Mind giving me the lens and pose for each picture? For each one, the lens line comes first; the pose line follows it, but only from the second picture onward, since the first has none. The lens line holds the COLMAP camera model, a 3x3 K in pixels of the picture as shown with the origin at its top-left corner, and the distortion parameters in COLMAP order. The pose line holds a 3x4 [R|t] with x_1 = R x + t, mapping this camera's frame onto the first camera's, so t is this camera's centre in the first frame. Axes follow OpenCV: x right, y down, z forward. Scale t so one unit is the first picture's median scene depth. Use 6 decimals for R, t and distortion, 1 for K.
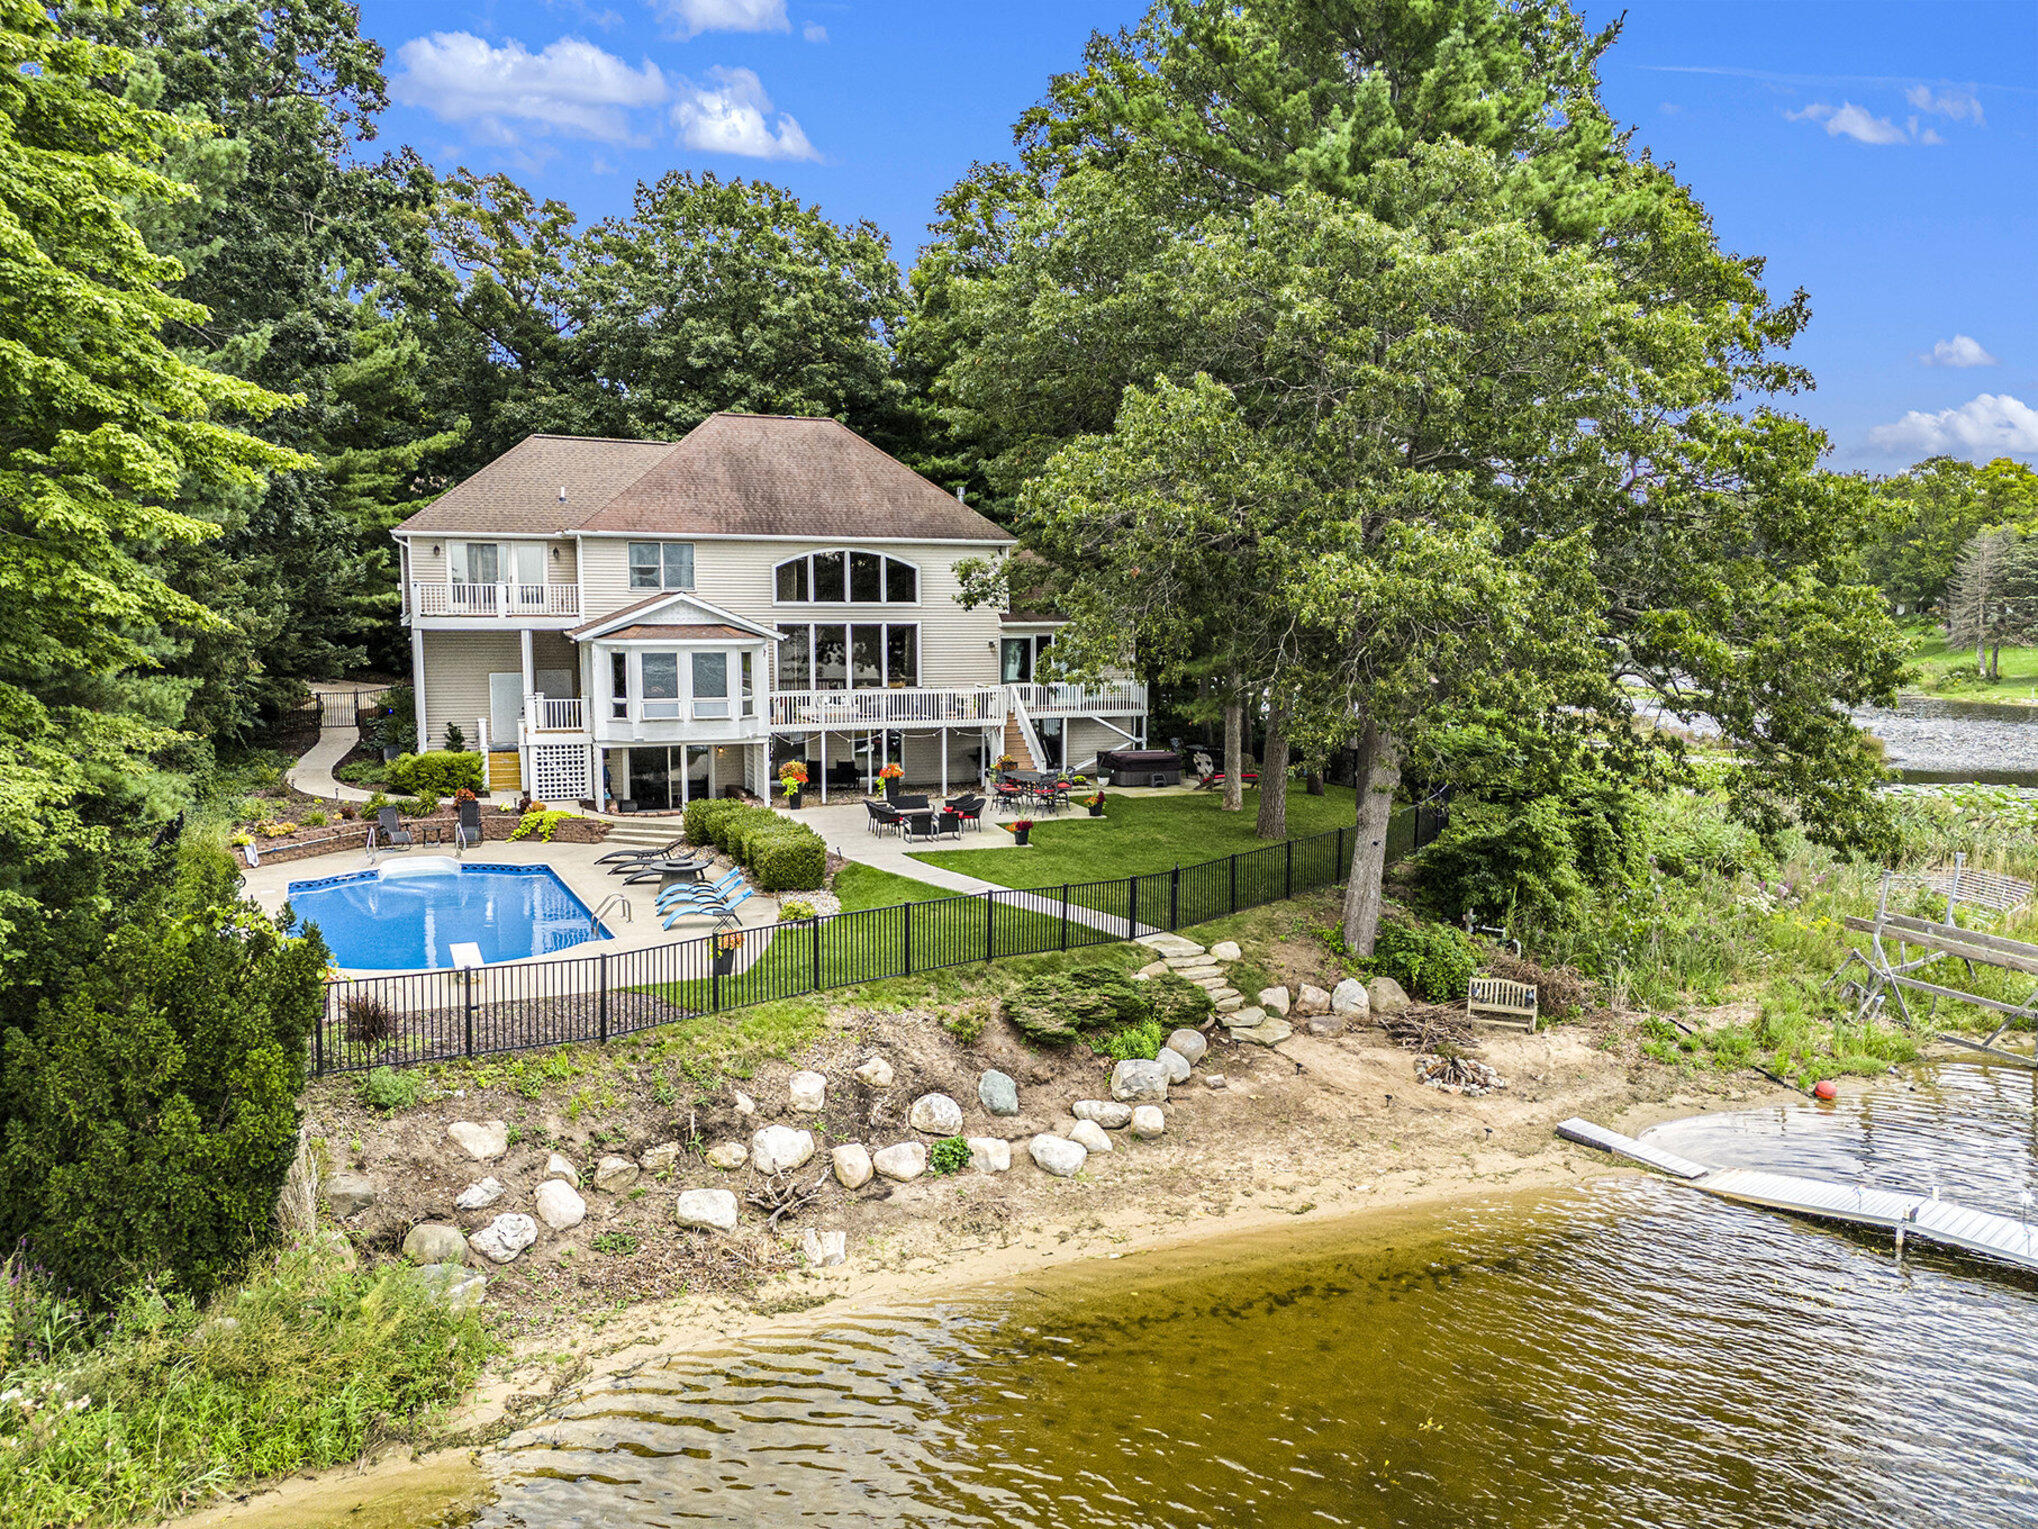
lens RADIAL K [[1498.7, 0, 1033.3], [0, 1498.7, 766.6], [0, 0, 1]] dist [0.096221, -0.083752]
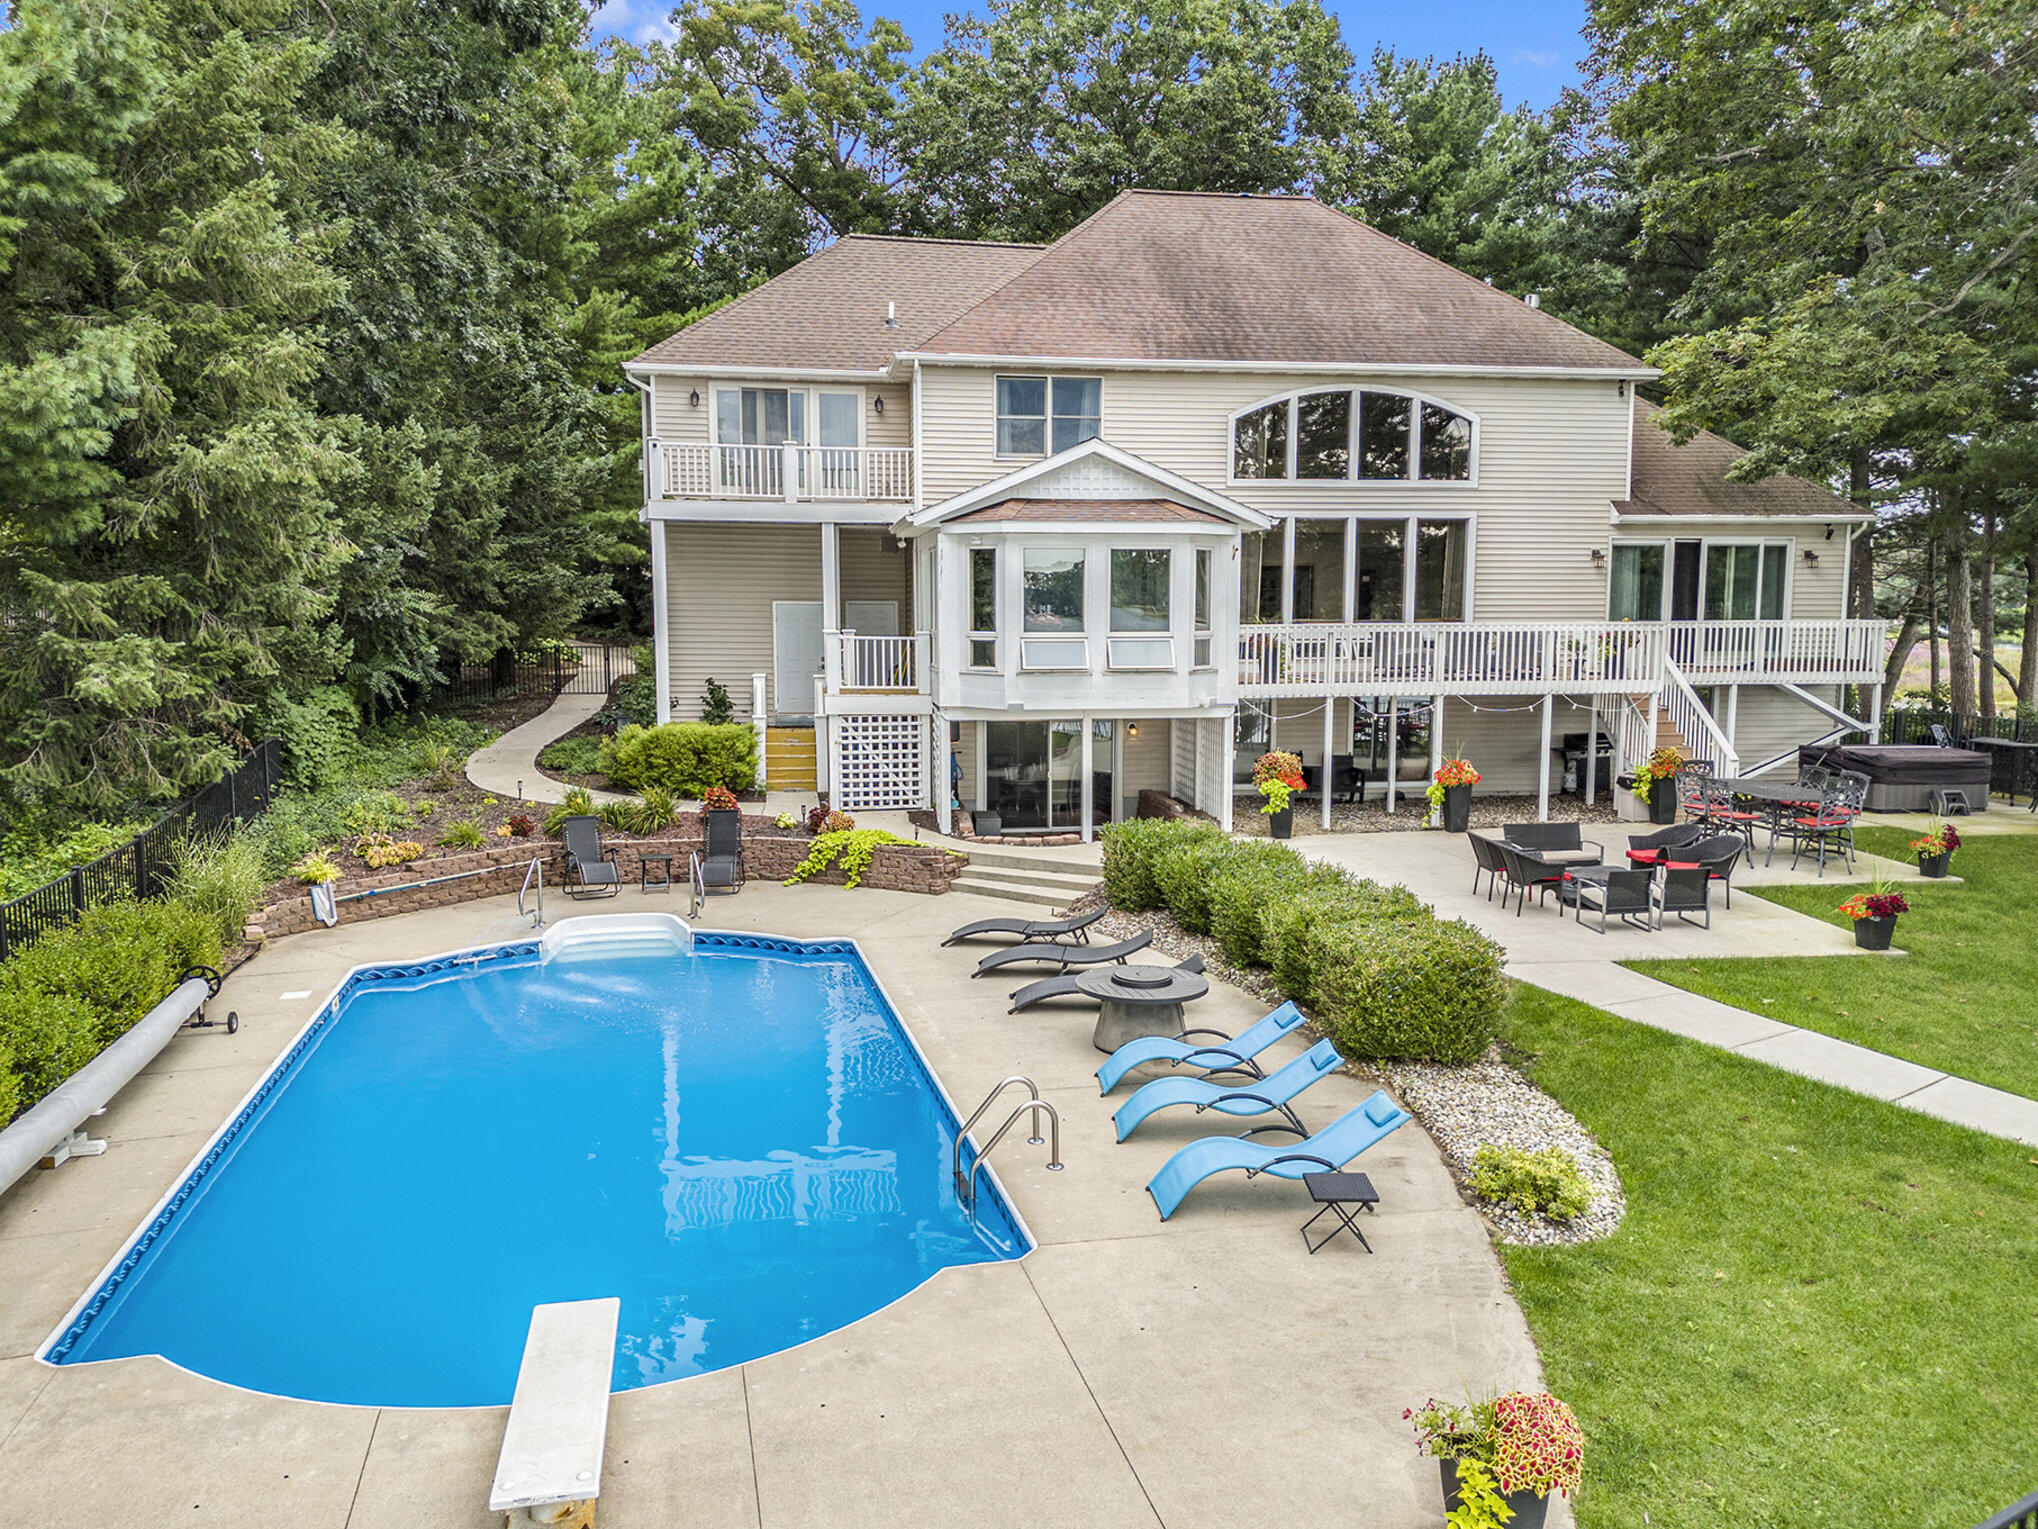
lens RADIAL K [[1498.7, 0, 1033.3], [0, 1498.7, 766.6], [0, 0, 1]] dist [0.096221, -0.083752]
pose [[0.980481, 0.021217, -0.195464, -0.144925], [-0.021361, 0.999771, 0.001372, 0.003604], [0.195449, 0.002830, 0.980710, 0.455884]]
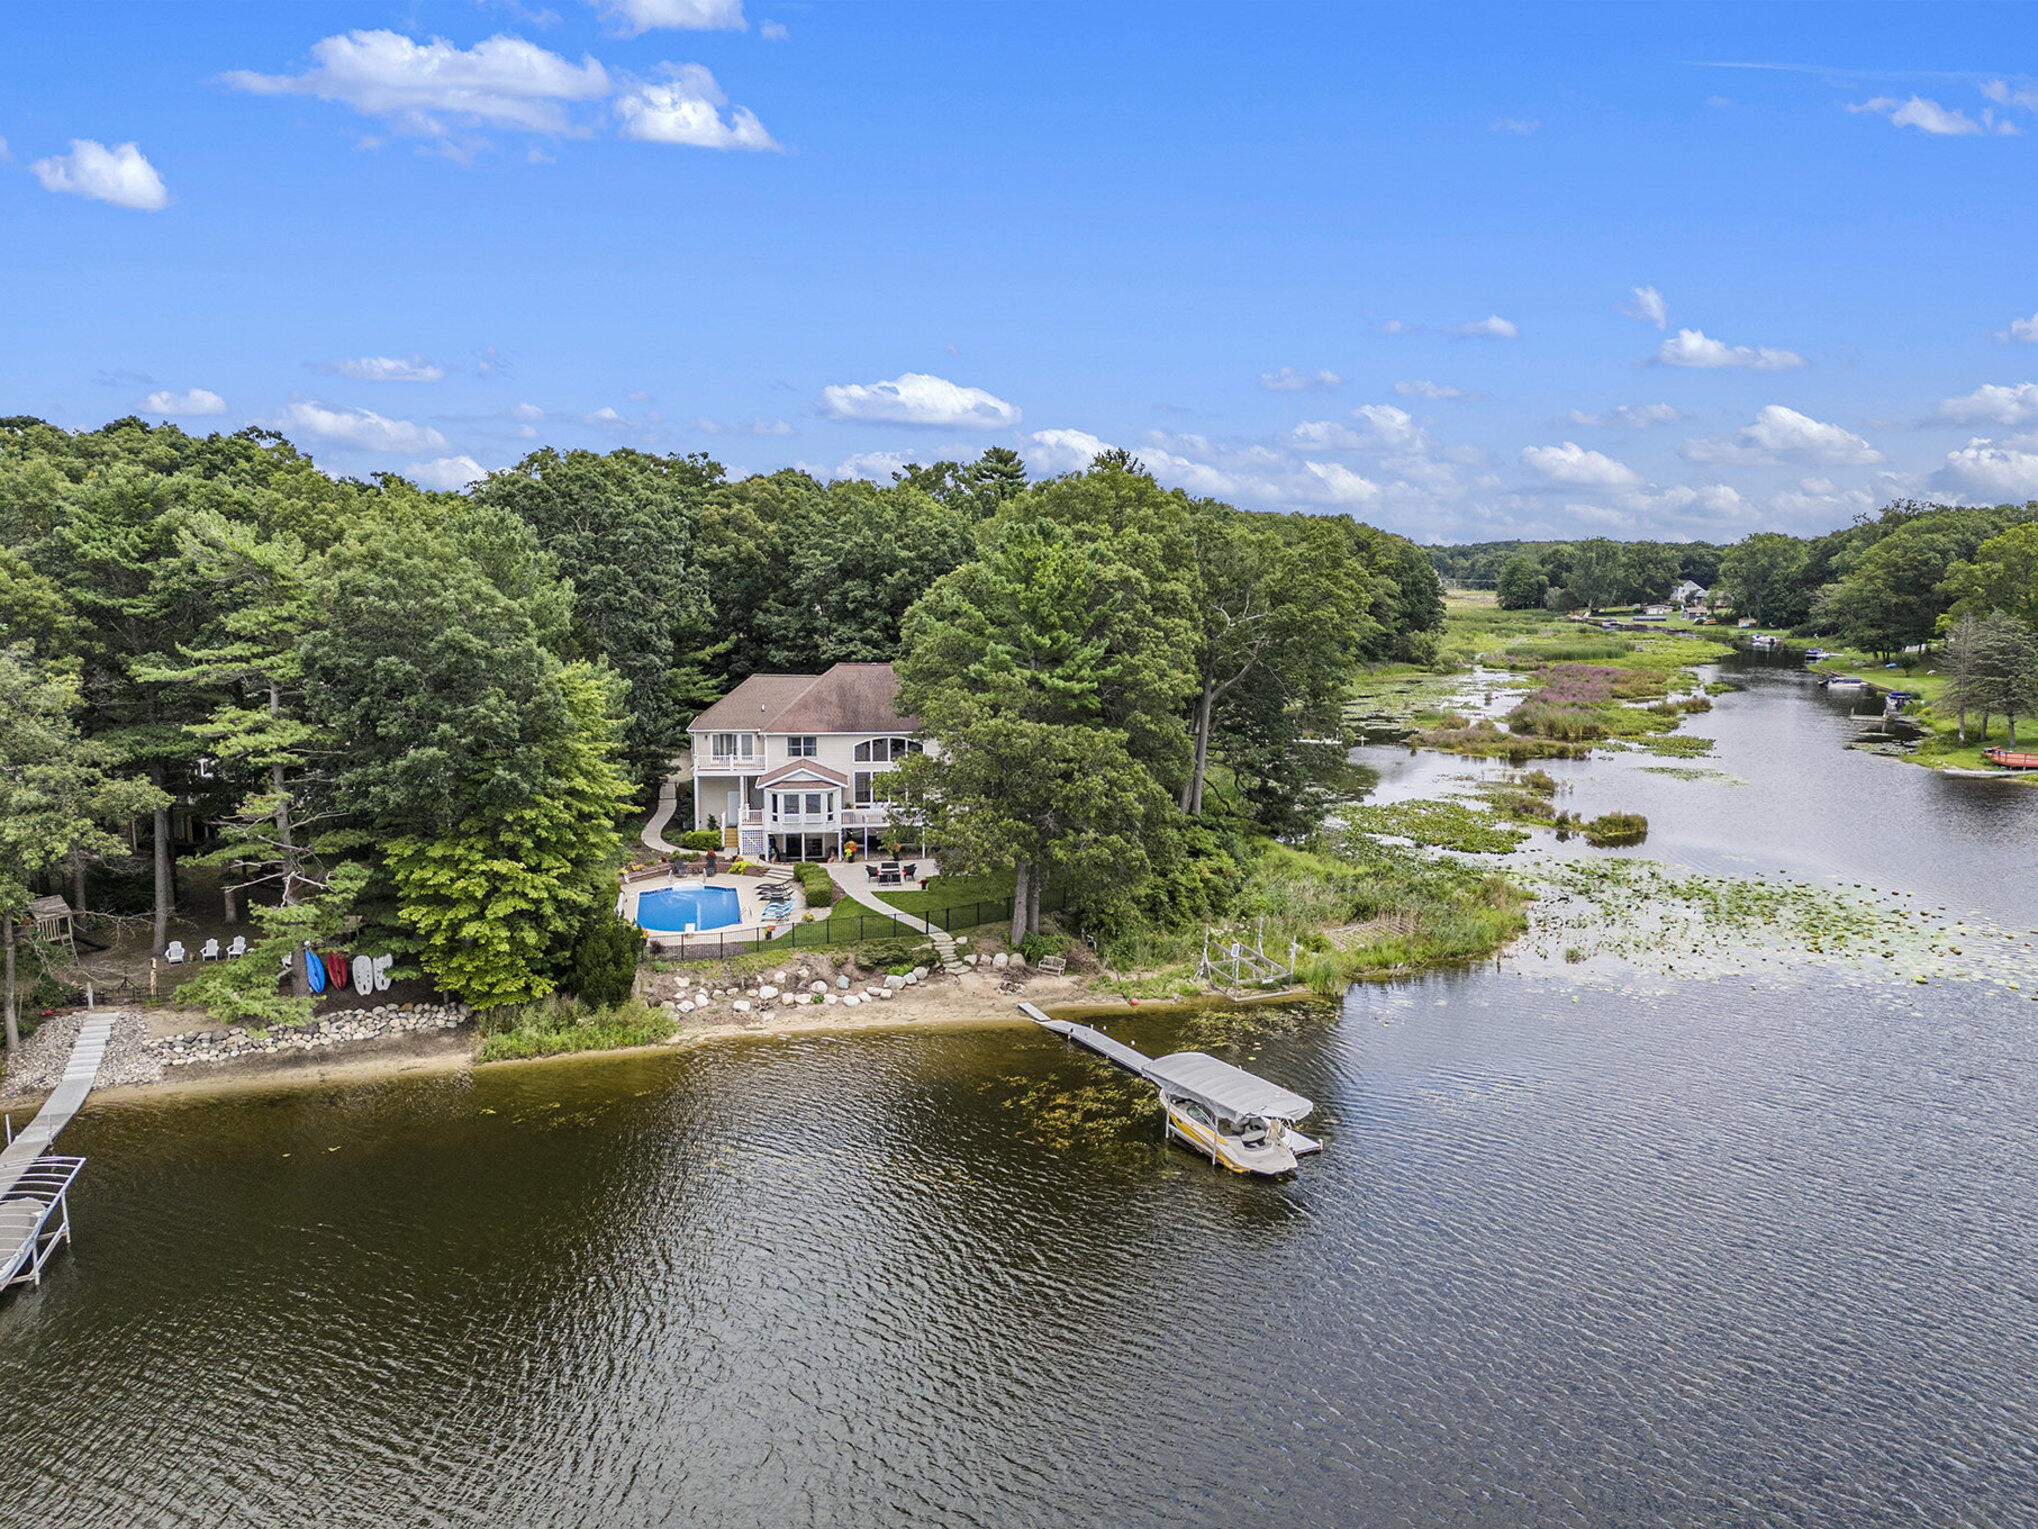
lens RADIAL K [[1480.2, 0, 1039.3], [0, 1480.2, 793.3], [0, 0, 1]] dist [0.154888, -0.000518]
pose [[0.978257, 0.041412, -0.203217, 0.574466], [-0.031151, 0.998085, 0.053436, -0.206911], [0.205041, -0.045944, 0.977674, -1.123168]]
